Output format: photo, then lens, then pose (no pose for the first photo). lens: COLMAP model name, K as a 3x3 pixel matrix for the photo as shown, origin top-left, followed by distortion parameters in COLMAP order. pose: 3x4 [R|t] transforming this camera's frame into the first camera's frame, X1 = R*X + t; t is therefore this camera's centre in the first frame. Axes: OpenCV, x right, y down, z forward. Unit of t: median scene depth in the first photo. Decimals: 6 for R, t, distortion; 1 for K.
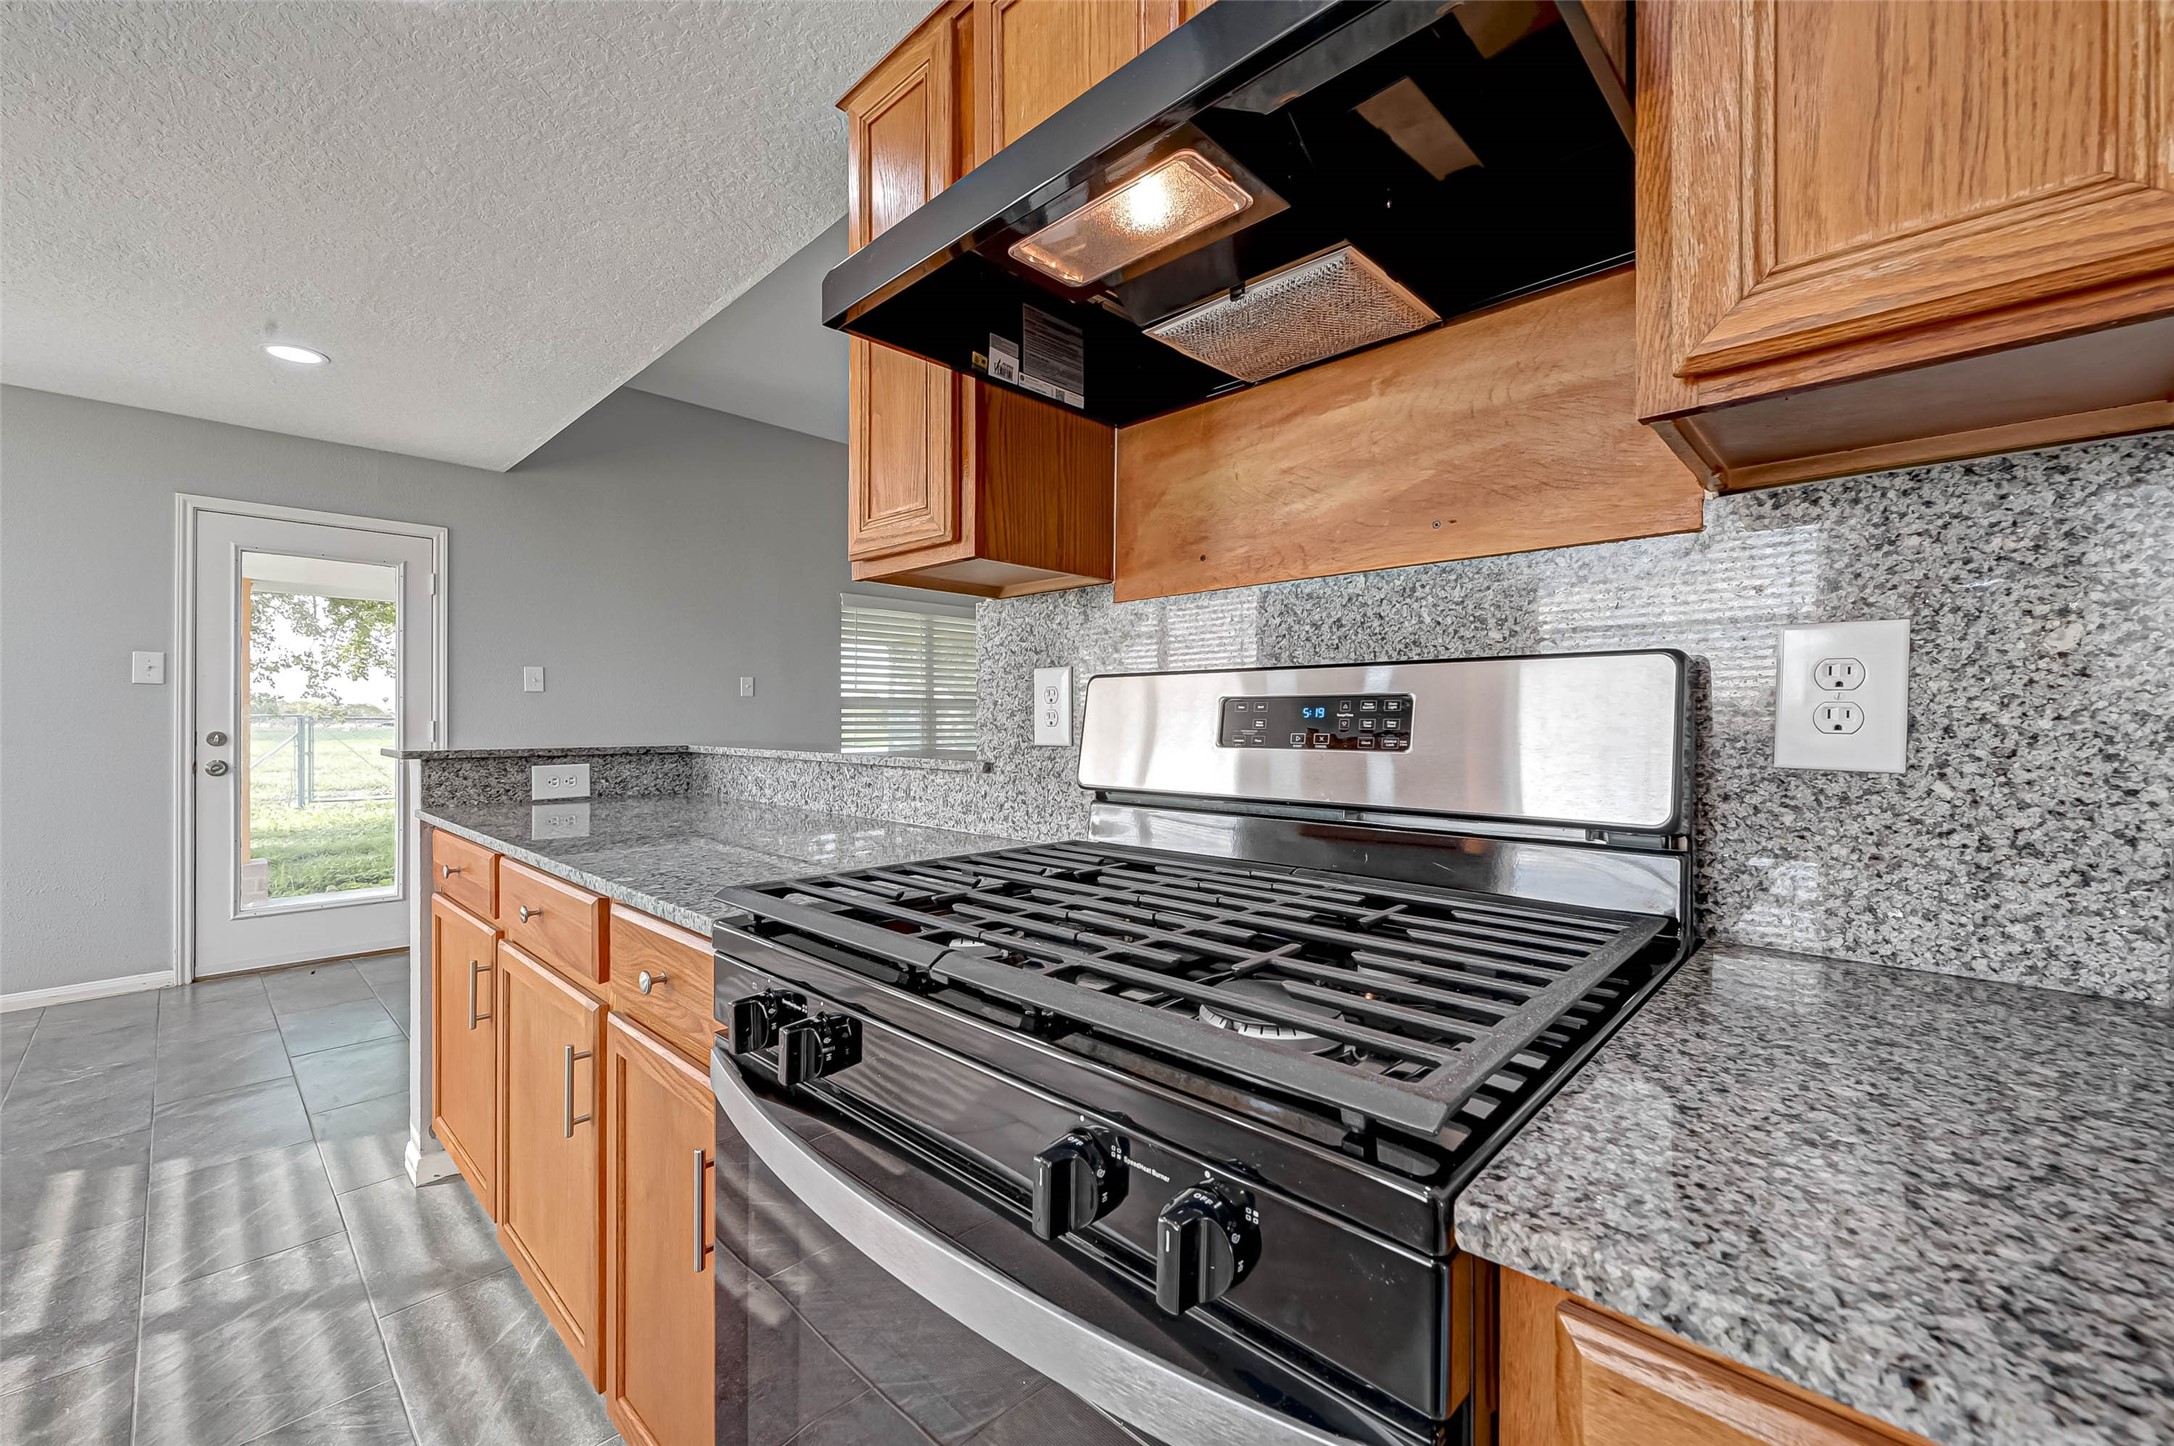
lens RADIAL K [[863.0, 0, 1102.4], [0, 863.0, 721.6], [0, 0, 1]] dist [-0.000367, 0.000481]
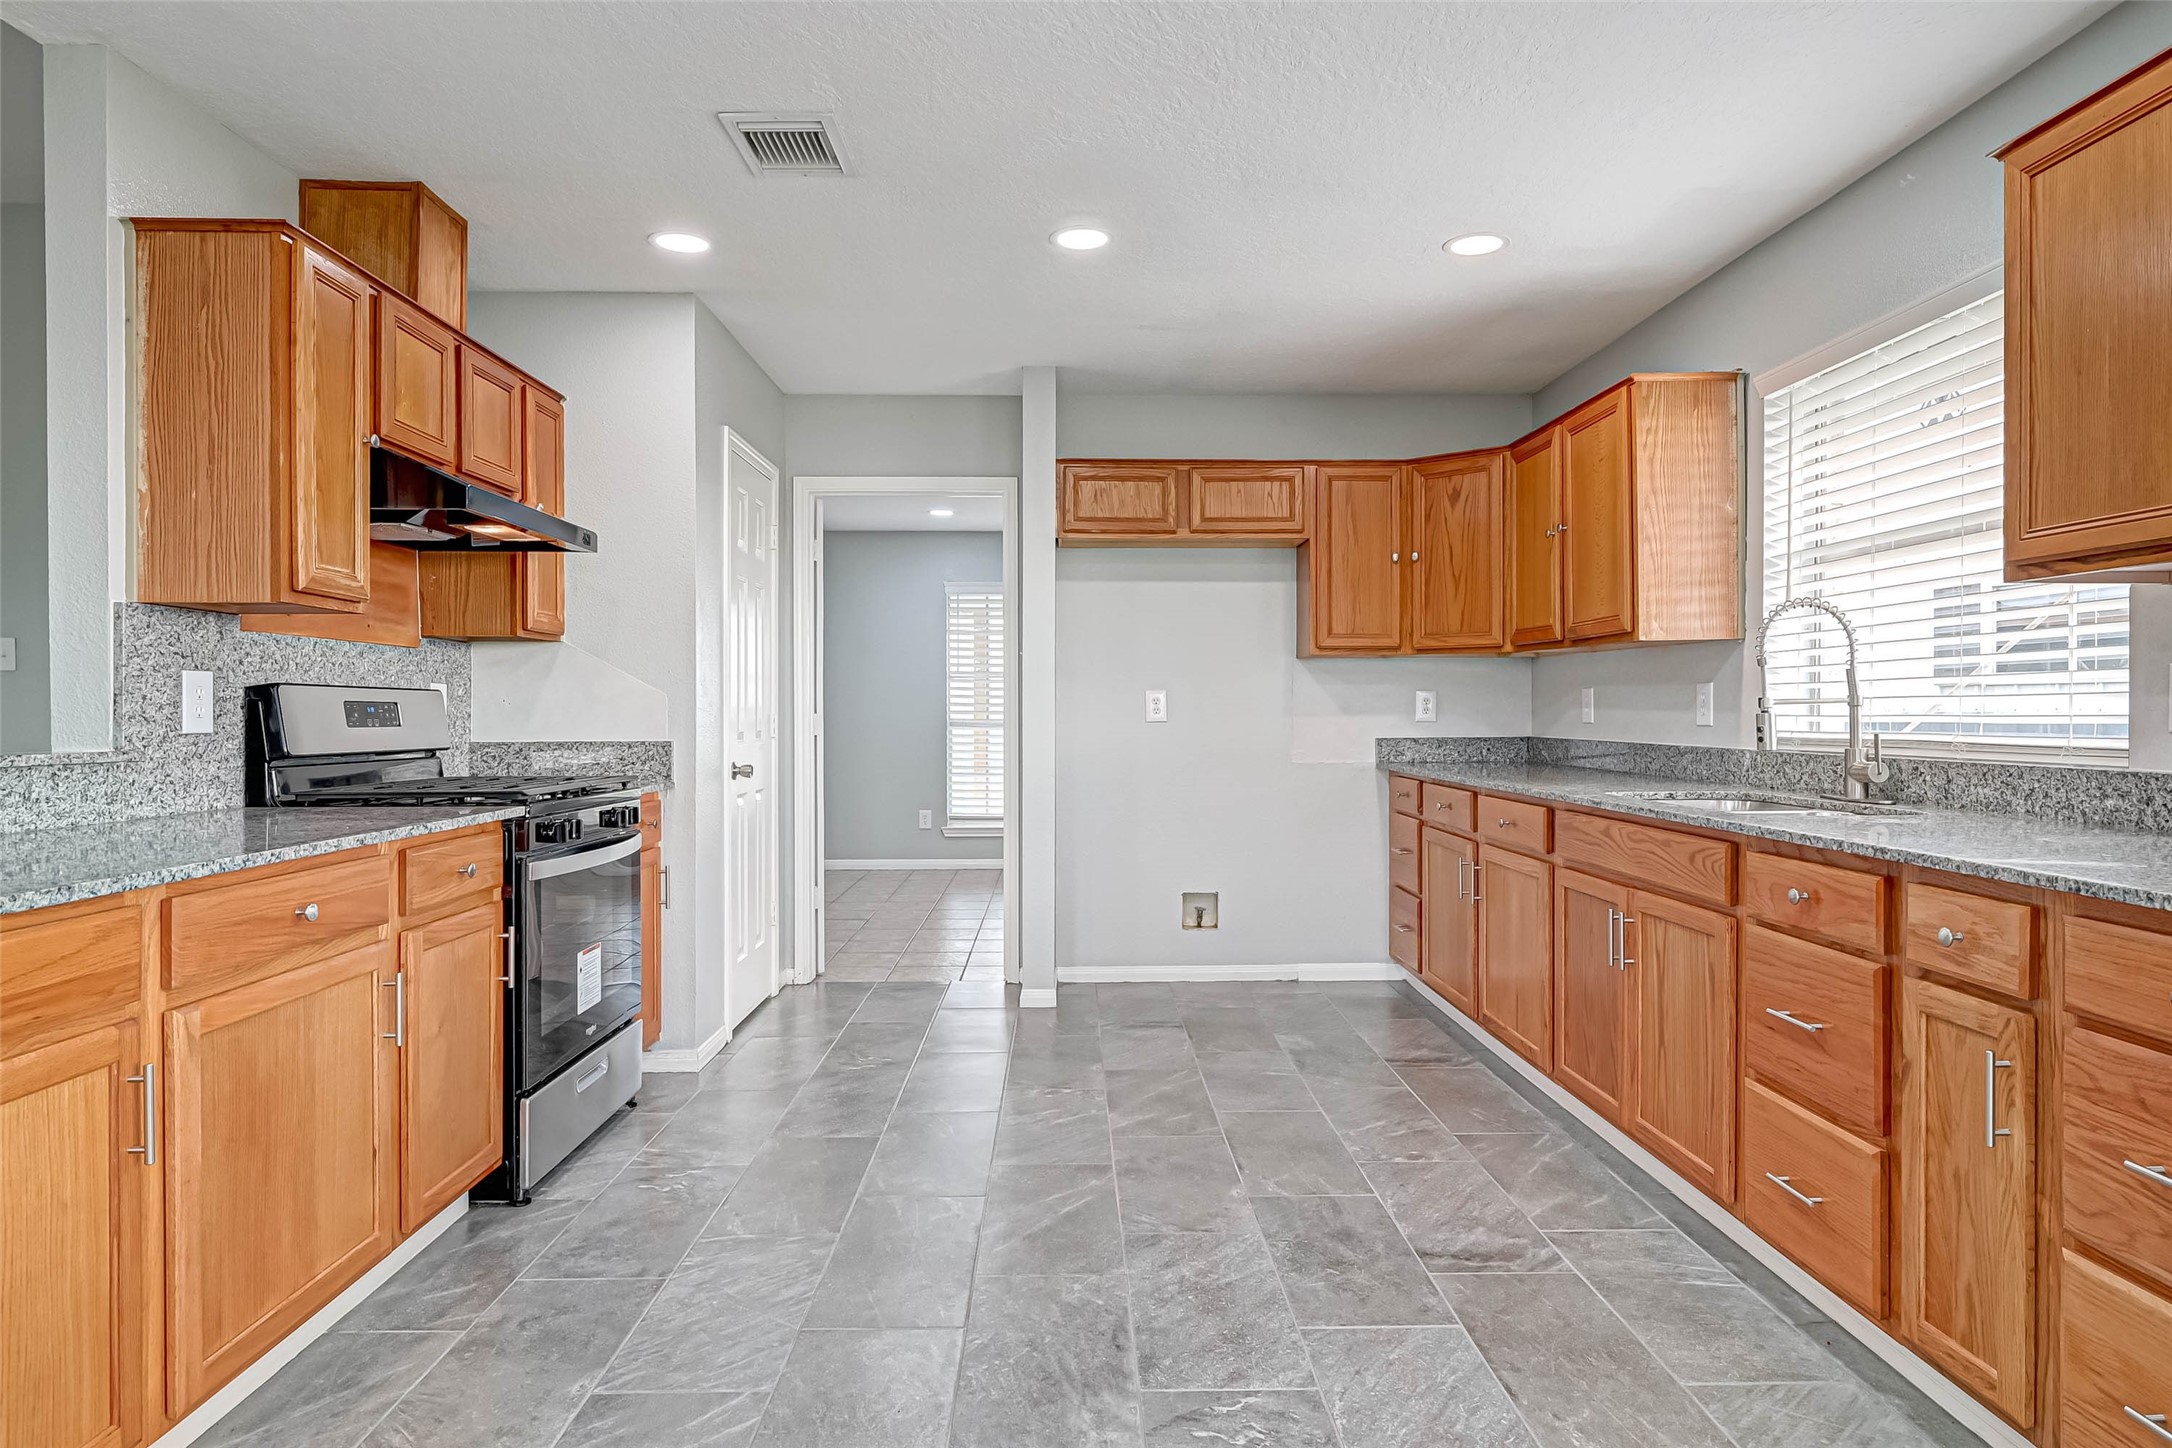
lens RADIAL K [[1216.0, 0, 1089.3], [0, 1216.0, 719.5], [0, 0, 1]] dist [-0.000235, -0.001133]
pose [[-0.701336, -0.001028, 0.712831, -2.134078], [0.004573, 0.999972, 0.005941, 0.003345], [-0.712817, 0.007426, -0.701311, 1.260305]]
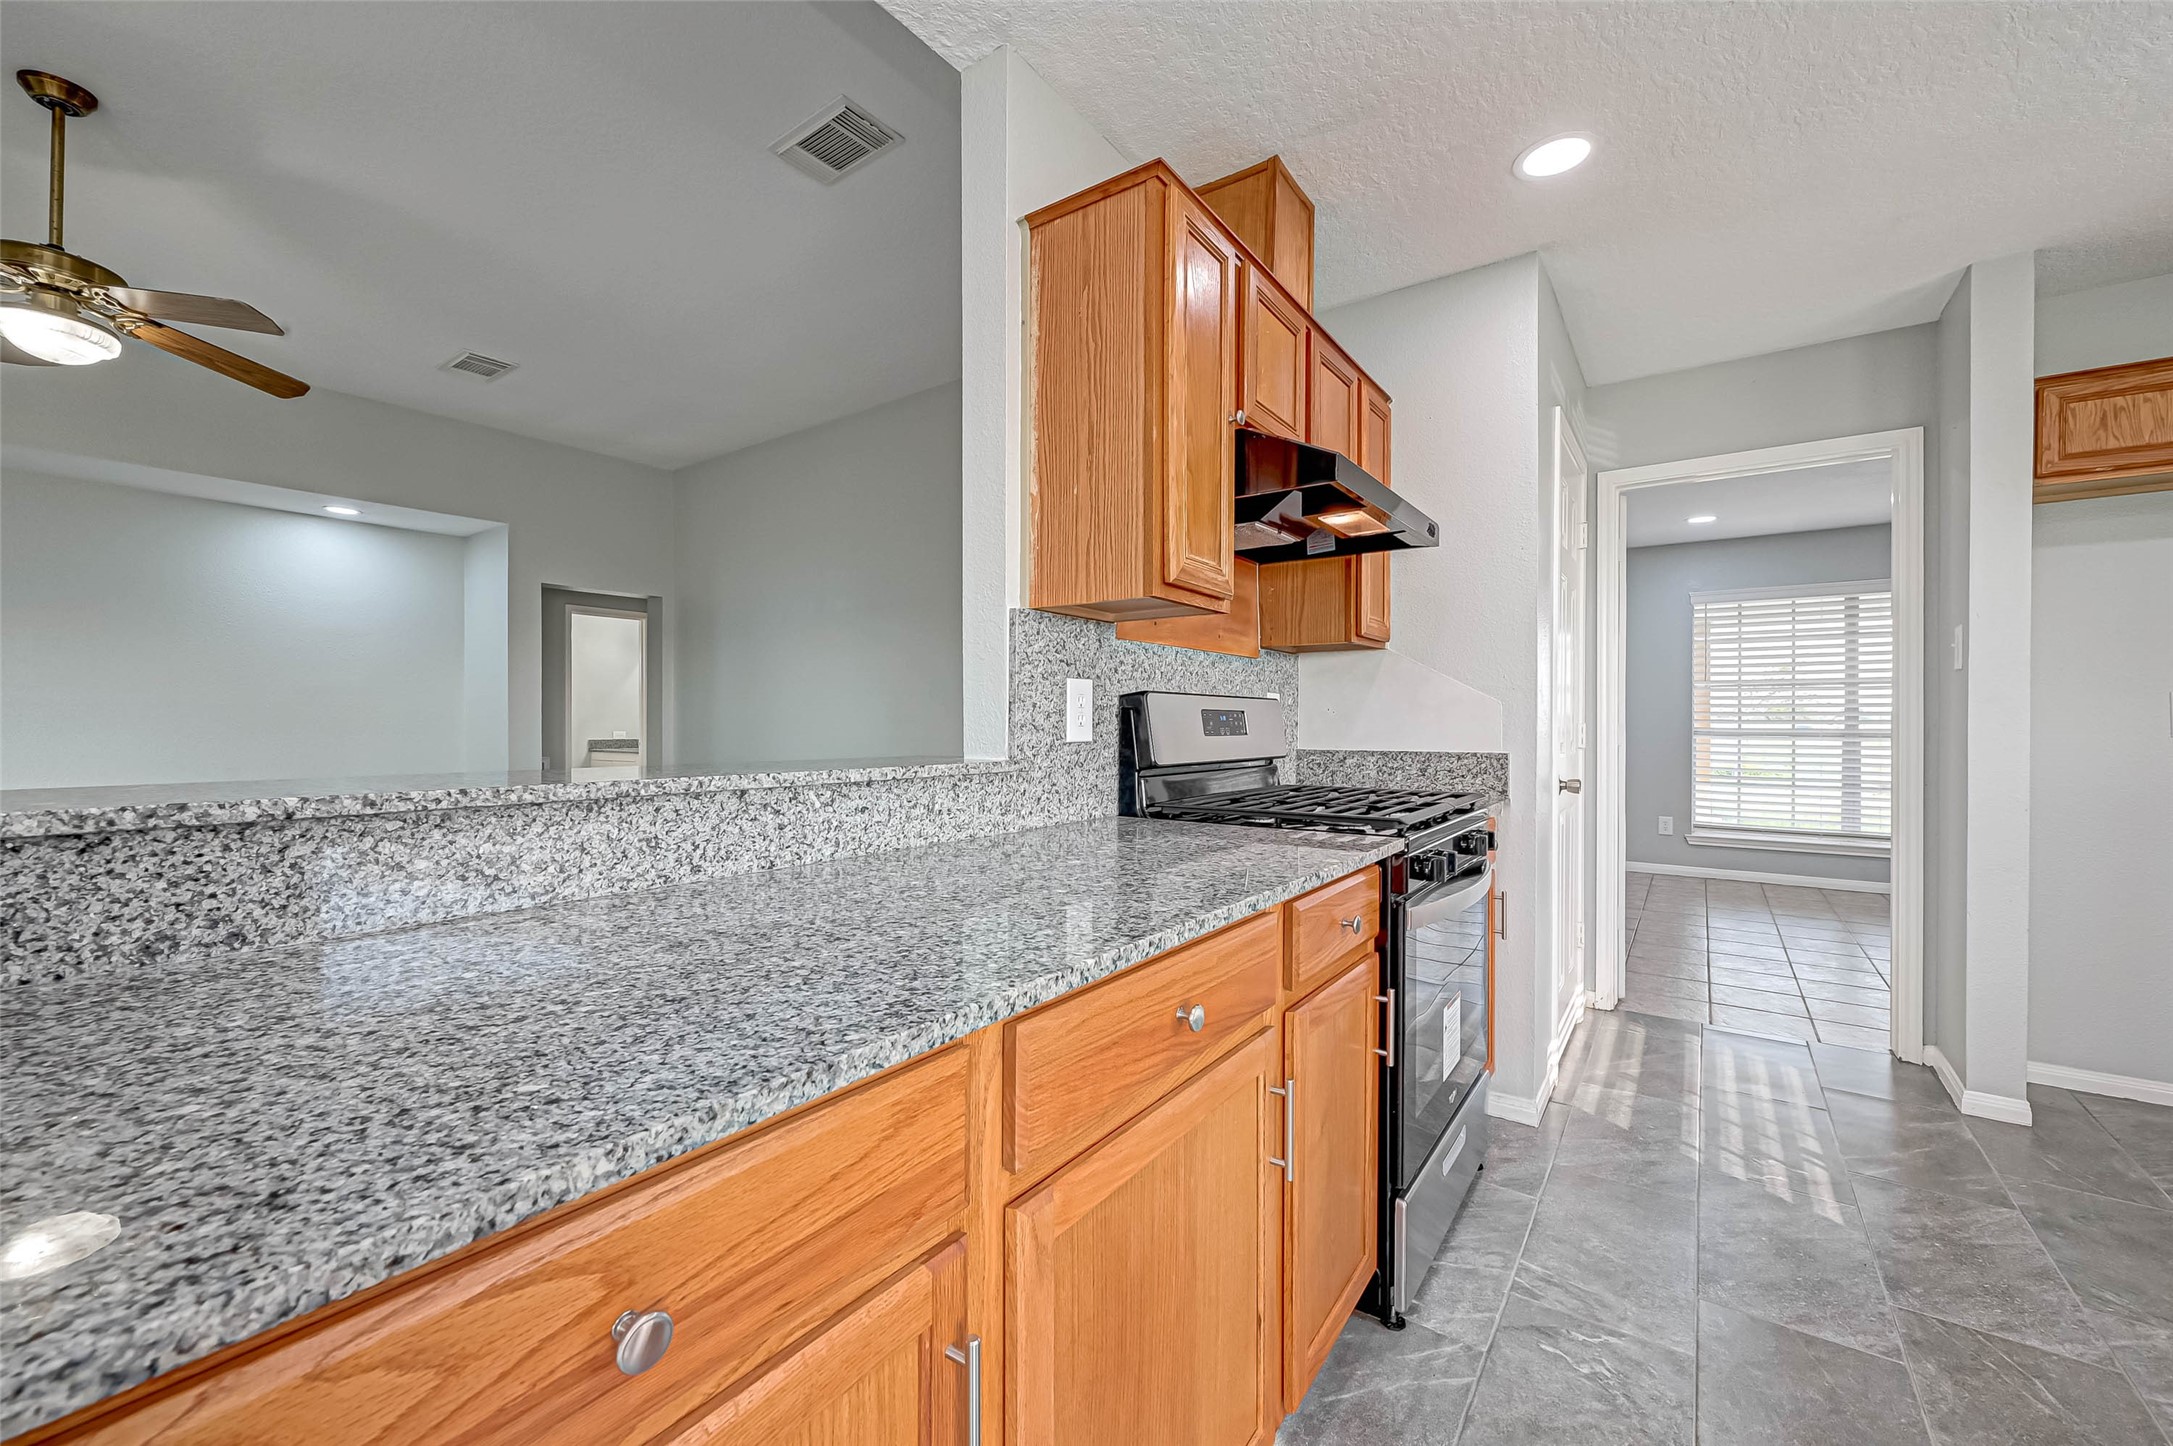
lens RADIAL K [[862.7, 0, 1076.8], [0, 862.7, 721.3], [0, 0, 1]] dist [-0.000367, 0.000481]
pose [[-0.119046, 0.000460, 0.992889, -1.235730], [0.000715, 1.000000, -0.000377, -0.001045], [-0.992888, 0.000666, -0.119046, 1.103449]]
